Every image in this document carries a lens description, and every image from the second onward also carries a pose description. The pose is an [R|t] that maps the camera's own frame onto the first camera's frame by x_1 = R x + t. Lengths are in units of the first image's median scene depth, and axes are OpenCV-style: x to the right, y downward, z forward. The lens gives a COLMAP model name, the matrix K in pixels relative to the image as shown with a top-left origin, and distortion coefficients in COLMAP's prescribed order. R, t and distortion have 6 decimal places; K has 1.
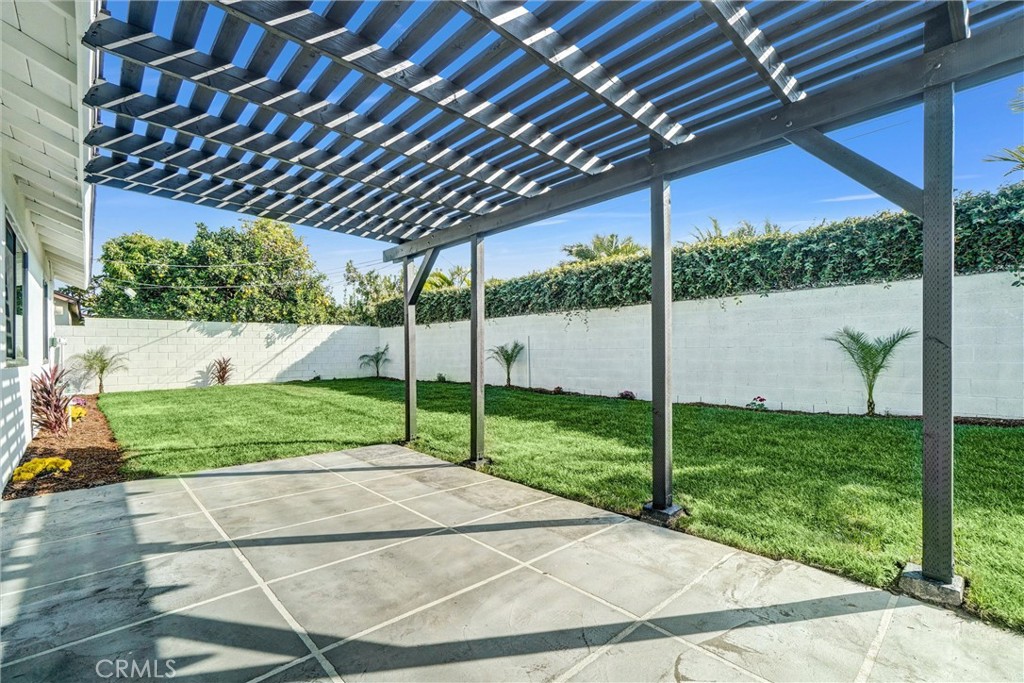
lens RADIAL K [[452.7, 0, 511.5], [0, 452.7, 344.5], [0, 0, 1]] dist [-0.010075, 0.002965]
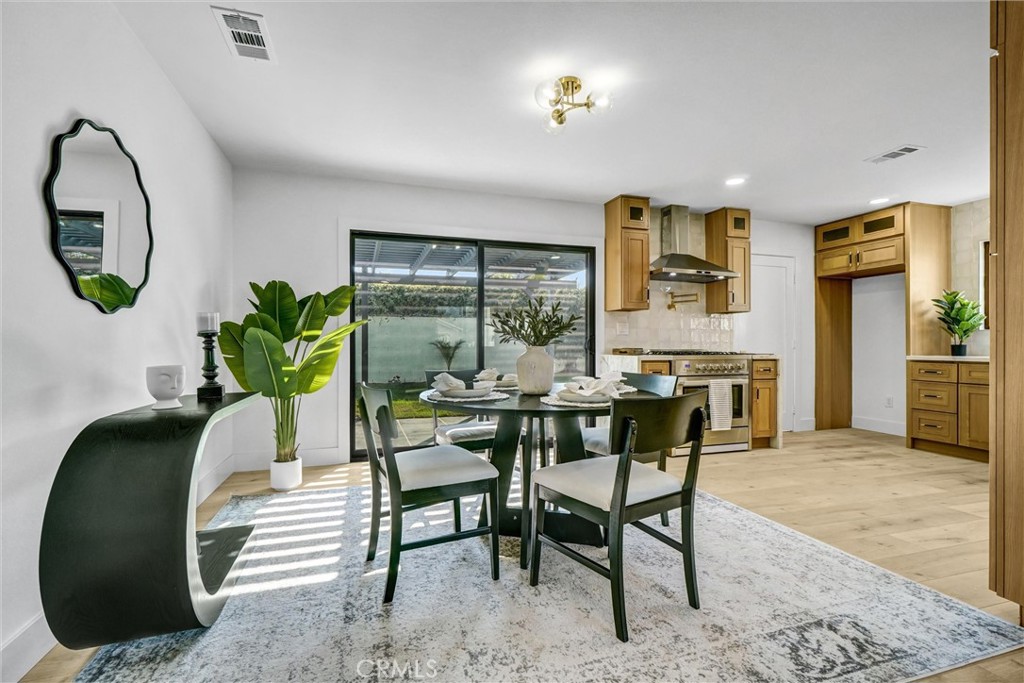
lens RADIAL K [[452.7, 0, 498.6], [0, 452.7, 341.8], [0, 0, 1]] dist [-0.010075, 0.002965]
pose [[0.444895, 0.005853, 0.895564, -0.882431], [-0.005279, 0.999978, -0.003913, -0.012664], [-0.895567, -0.002987, 0.444916, -0.147057]]
